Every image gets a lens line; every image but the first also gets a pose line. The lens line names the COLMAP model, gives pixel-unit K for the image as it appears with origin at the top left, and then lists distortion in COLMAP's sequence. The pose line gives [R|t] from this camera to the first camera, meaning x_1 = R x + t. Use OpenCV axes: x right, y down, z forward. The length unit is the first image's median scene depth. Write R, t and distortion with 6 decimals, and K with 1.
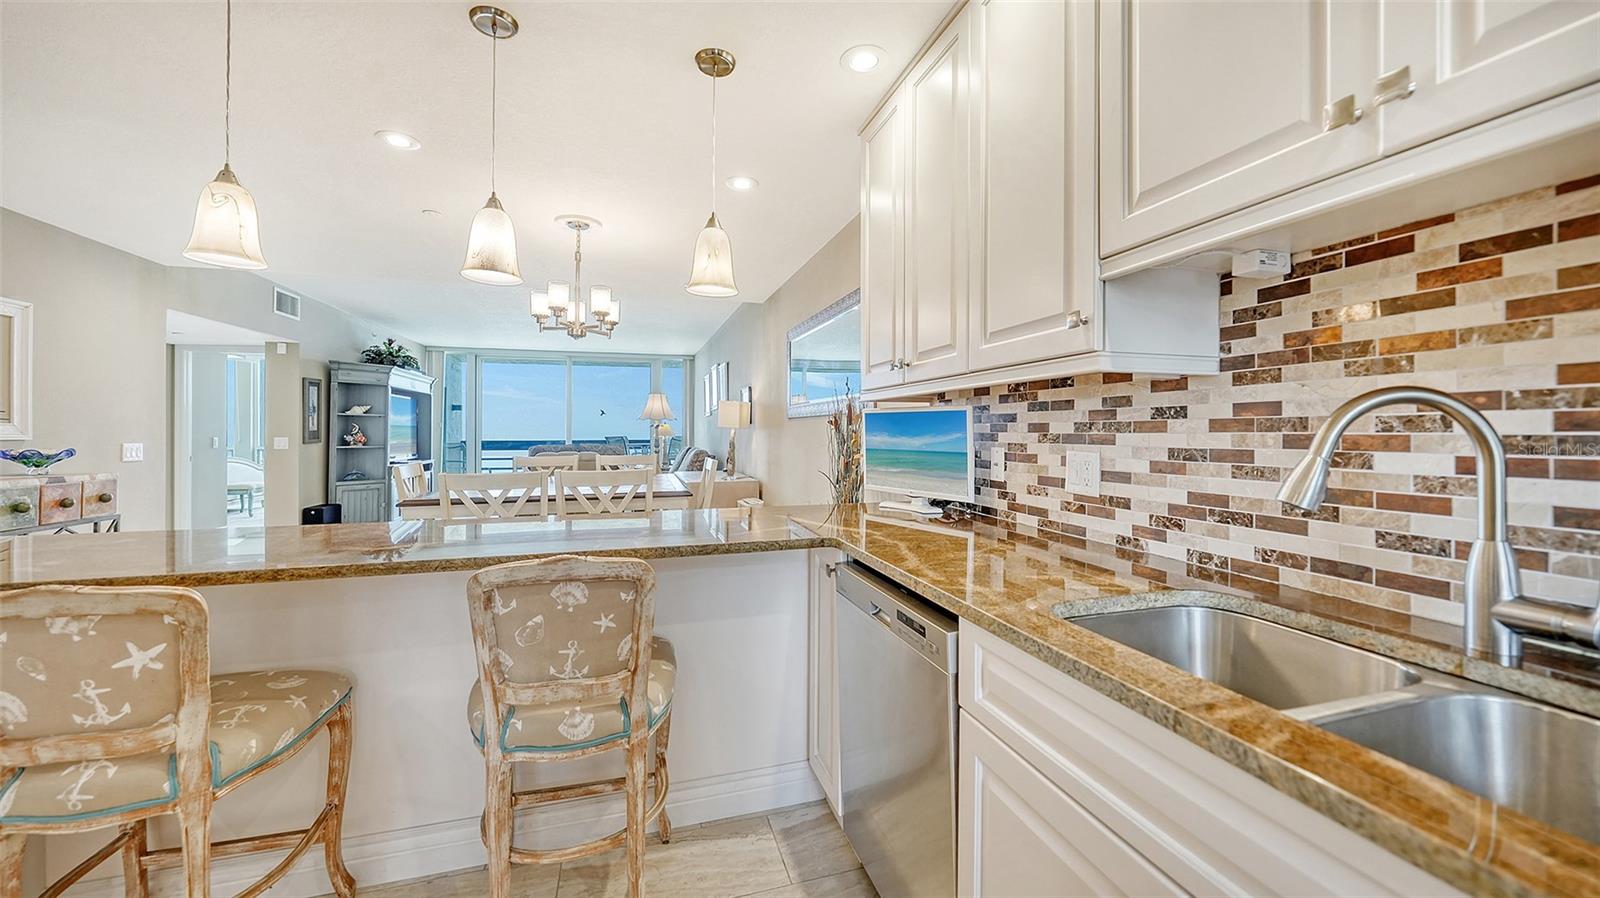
lens RADIAL K [[587.6, 0, 835.6], [0, 587.6, 430.8], [0, 0, 1]] dist [-0.015177, 0.002188]
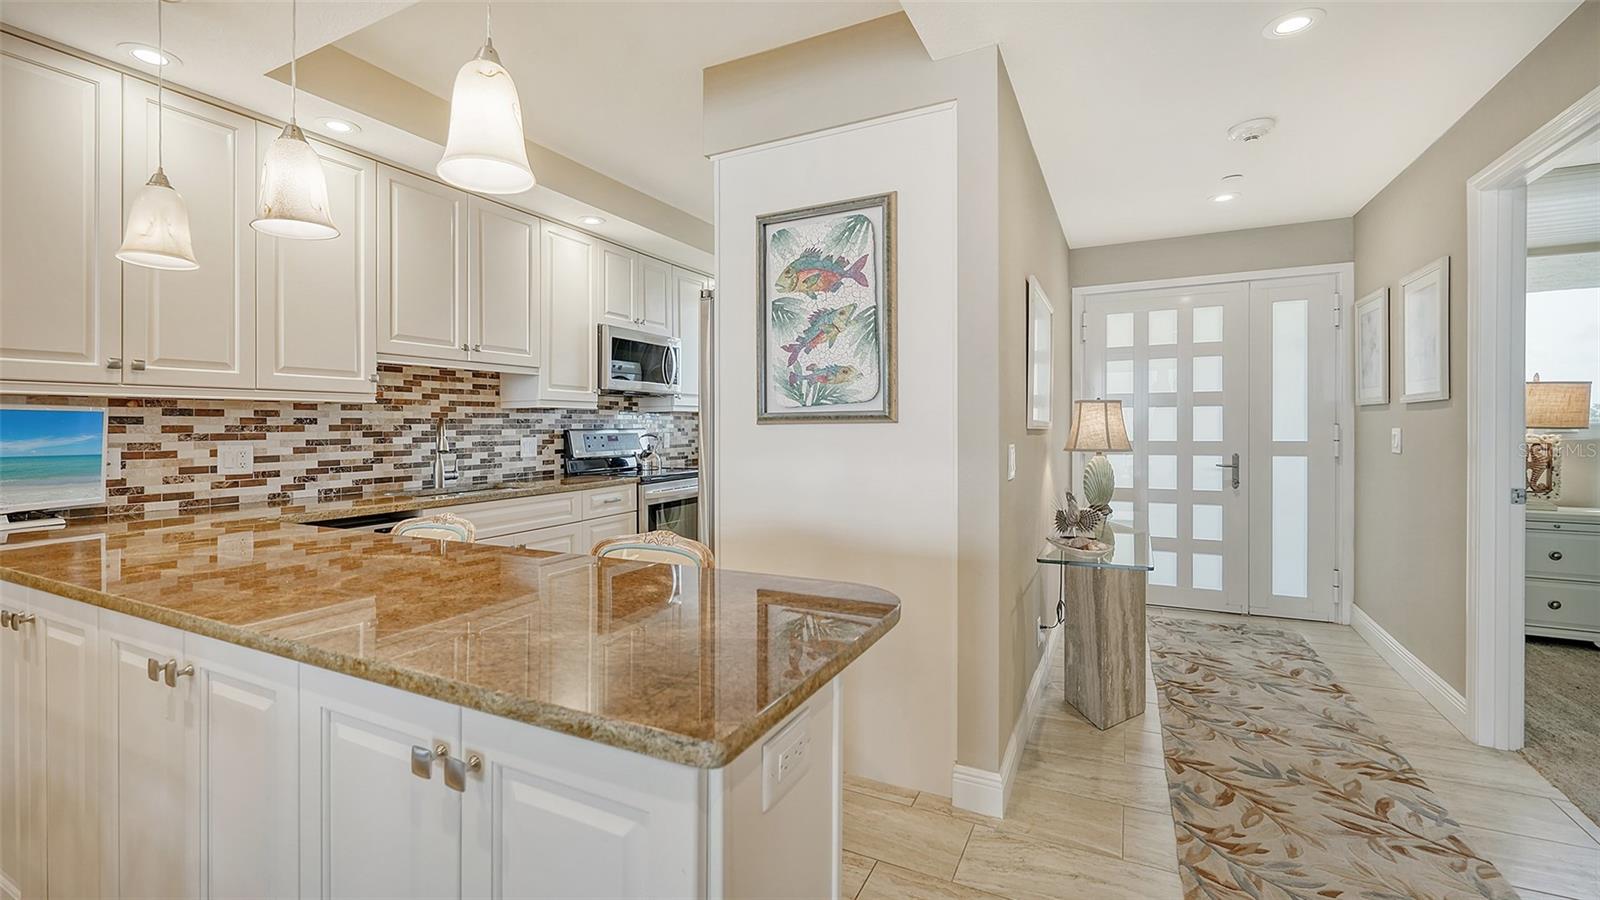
lens RADIAL K [[684.4, 0, 786.6], [0, 684.4, 421.9], [0, 0, 1]] dist [-0.003070, 0.000716]
pose [[-0.699775, 0.010230, 0.714290, -1.994673], [0.007205, 0.999948, -0.007263, -0.000982], [-0.714327, 0.000064, -0.699812, 1.357286]]
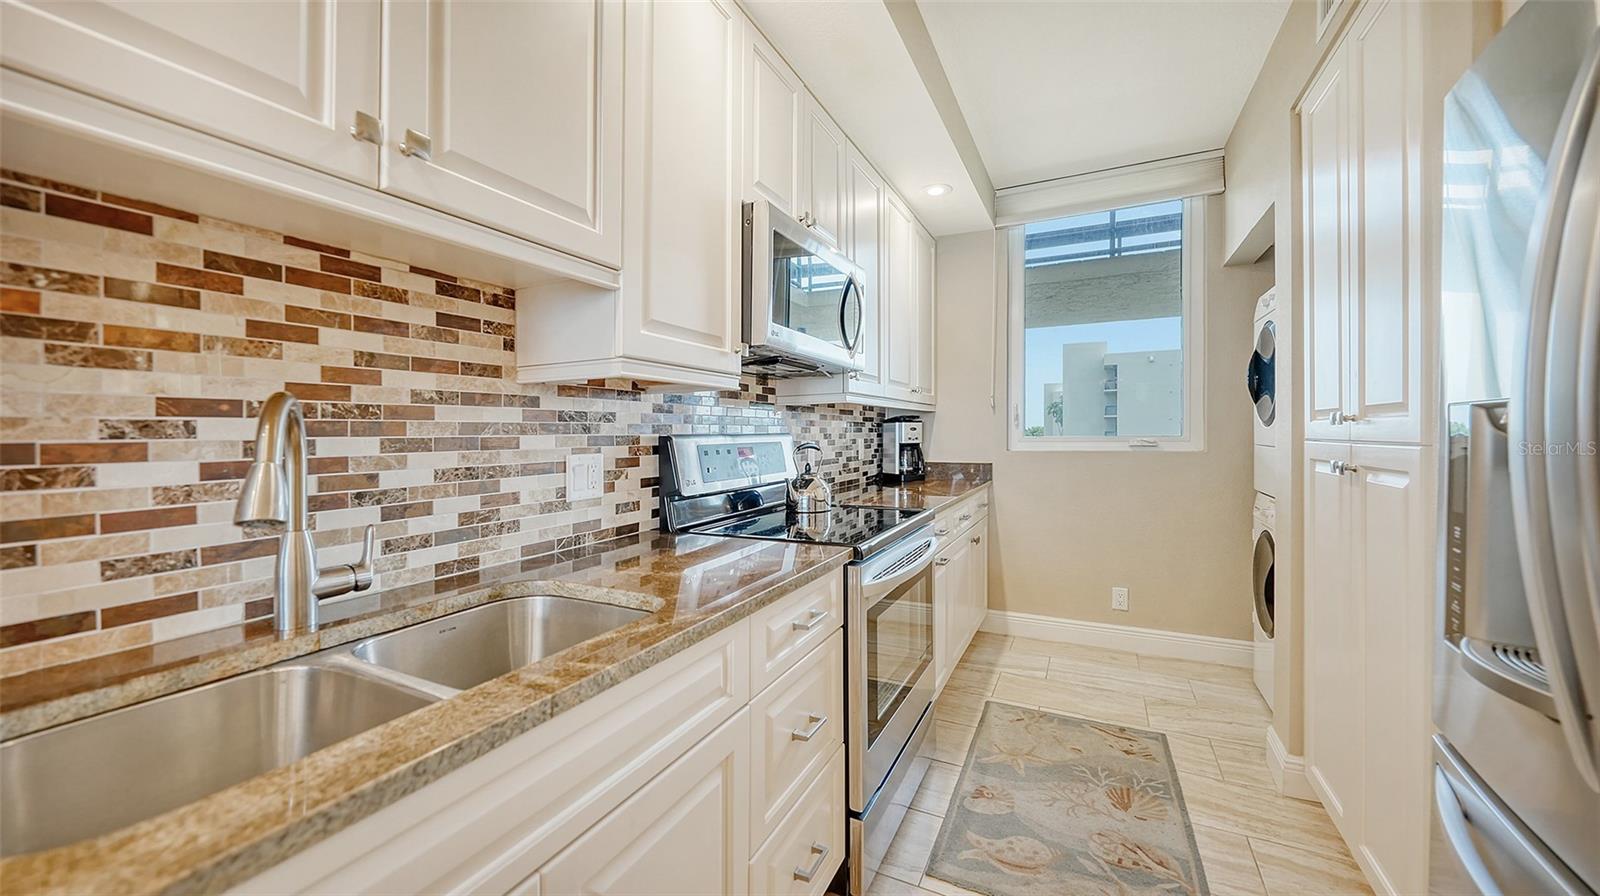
lens RADIAL K [[587.6, 0, 790.0], [0, 587.6, 432.2], [0, 0, 1]] dist [-0.015177, 0.002188]
pose [[-0.684655, -0.000174, 0.728868, -0.207937], [0.000911, 0.999999, 0.001094, -0.004987], [-0.728867, 0.001413, -0.684654, 0.576176]]
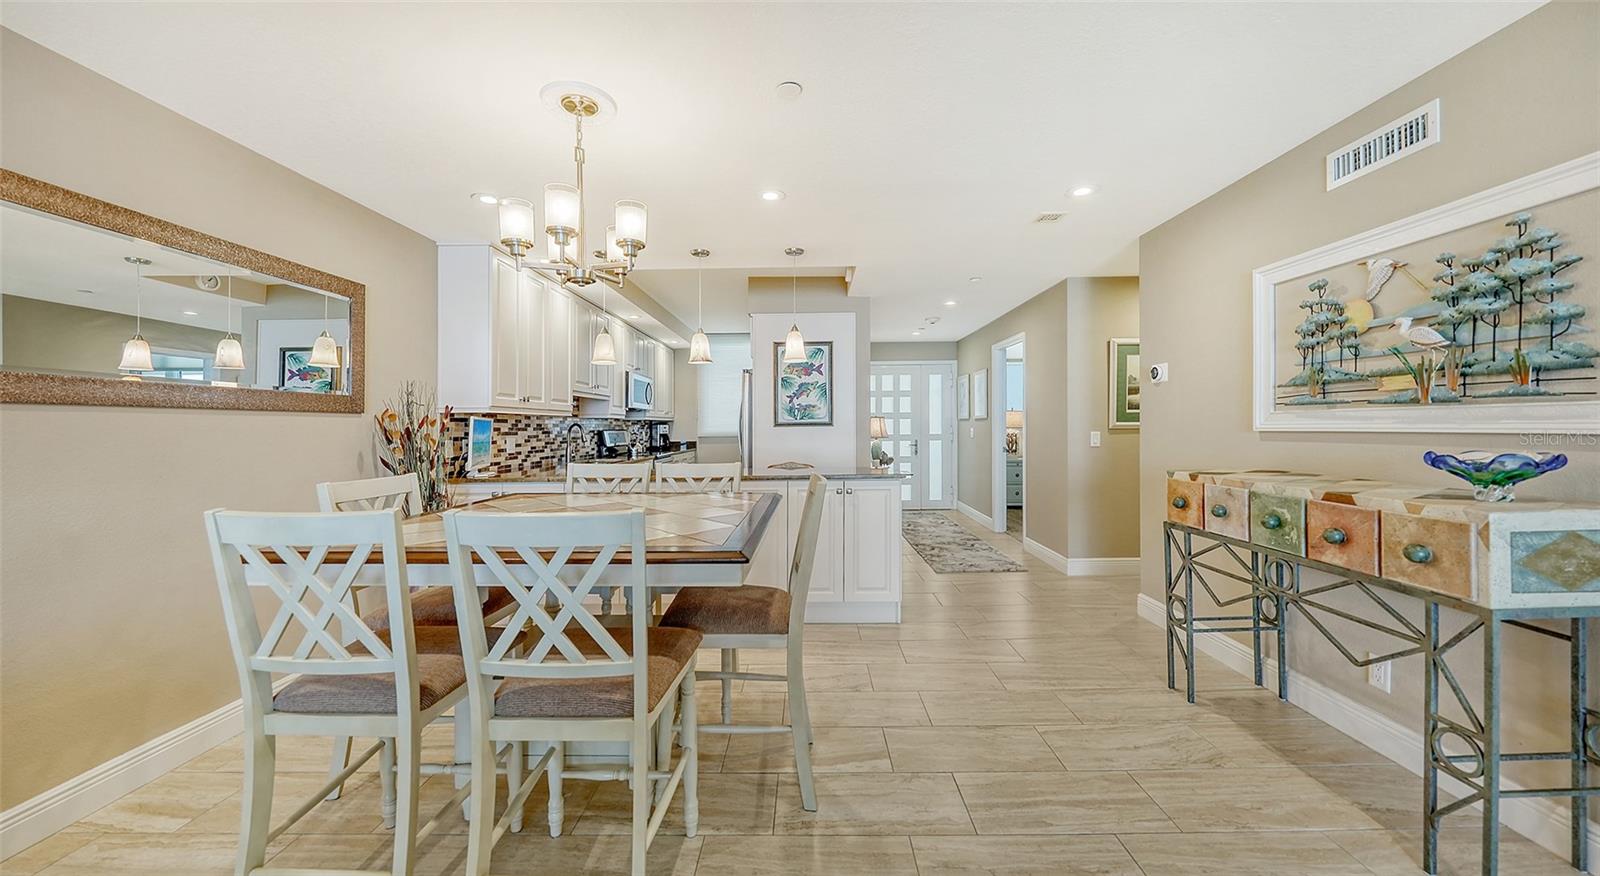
lens RADIAL K [[548.9, 0, 798.6], [0, 548.9, 420.2], [0, 0, 1]] dist [-0.000705, 0.000010]
pose [[-0.939210, 0.014273, 0.343046, -2.015949], [0.009718, 0.999840, -0.014995, 0.003501], [-0.343205, -0.010750, -0.939199, 3.379304]]
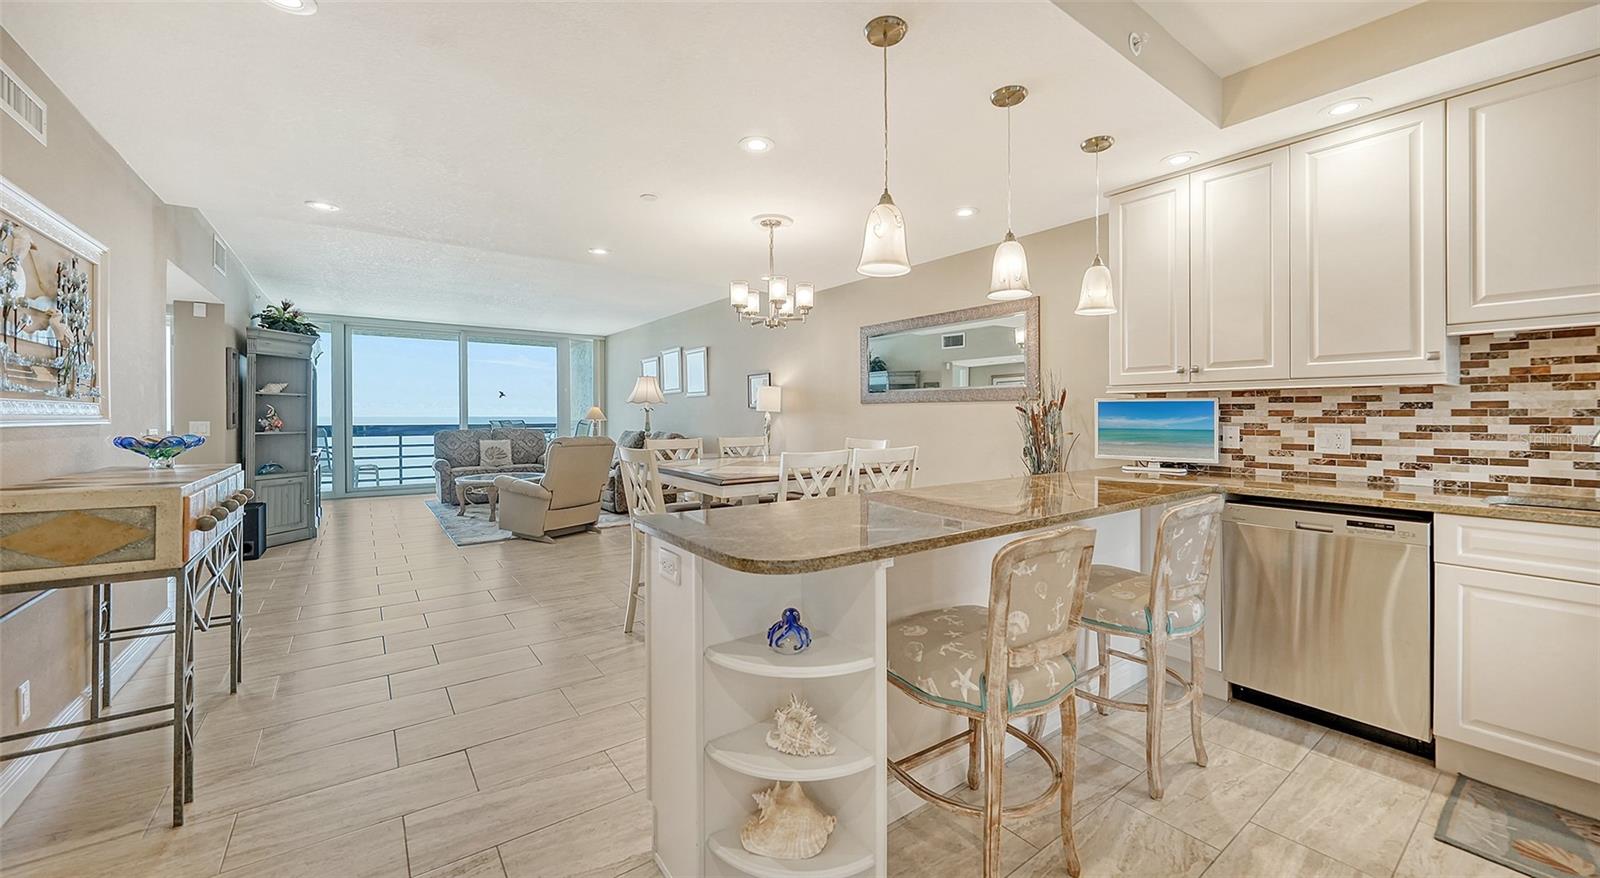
lens RADIAL K [[587.6, 0, 805.8], [0, 587.6, 410.7], [0, 0, 1]] dist [-0.015177, 0.002188]
pose [[0.949137, 0.003336, 0.314844, -1.679977], [-0.001674, 0.999983, -0.005549, -0.001313], [-0.314858, 0.004740, 0.949127, -0.097075]]
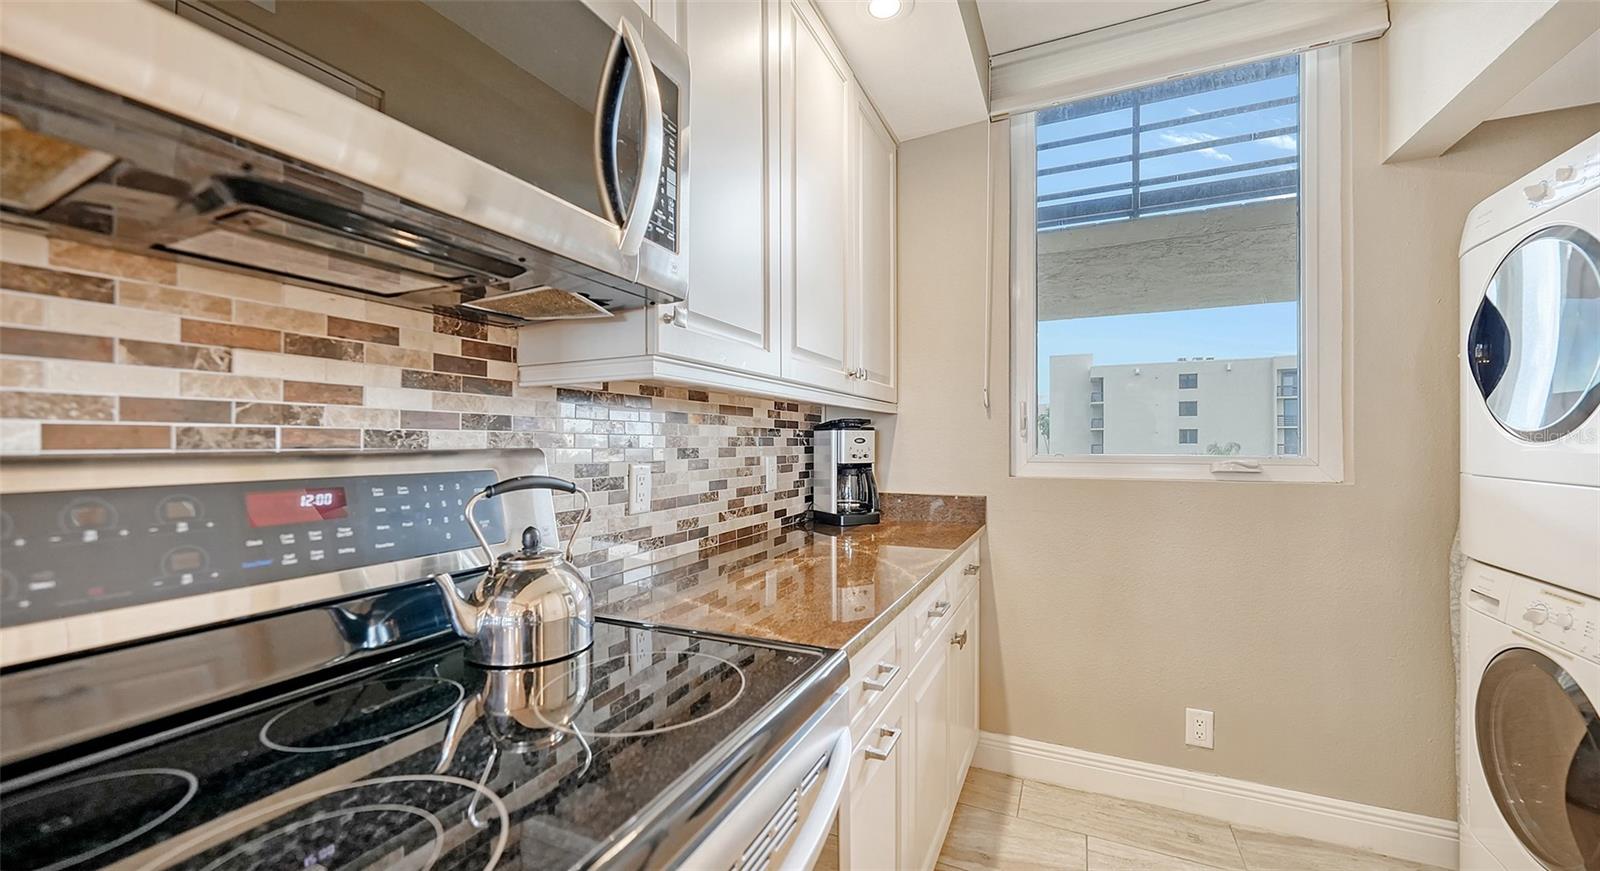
lens RADIAL K [[599.4, 0, 804.6], [0, 599.4, 411.8], [0, 0, 1]] dist [-0.009283, 0.000013]
pose [[-0.717967, 0.027557, 0.695532, 0.255371], [-0.008448, 0.998797, -0.048293, -0.013548], [-0.696026, -0.040549, -0.716871, -0.273344]]
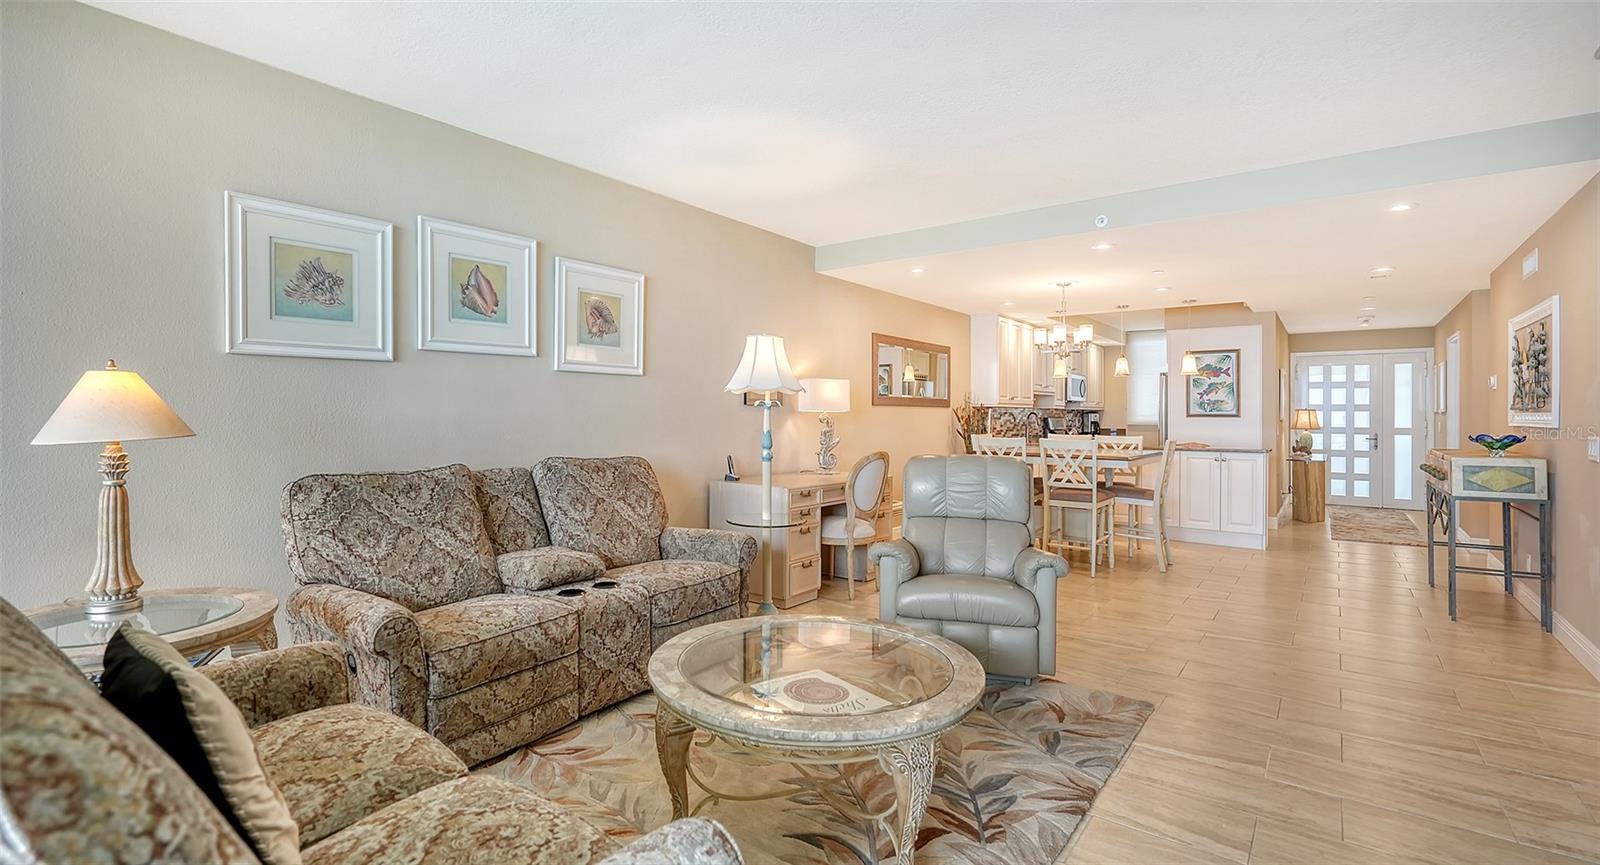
lens RADIAL K [[702.6, 0, 805.2], [0, 702.6, 399.0], [0, 0, 1]] dist [0.008403, 0.000664]
pose [[-0.562661, 0.016034, 0.826532, -3.698037], [-0.007657, 0.999668, -0.024606, 0.009408], [-0.826652, -0.020174, -0.562351, 6.016196]]
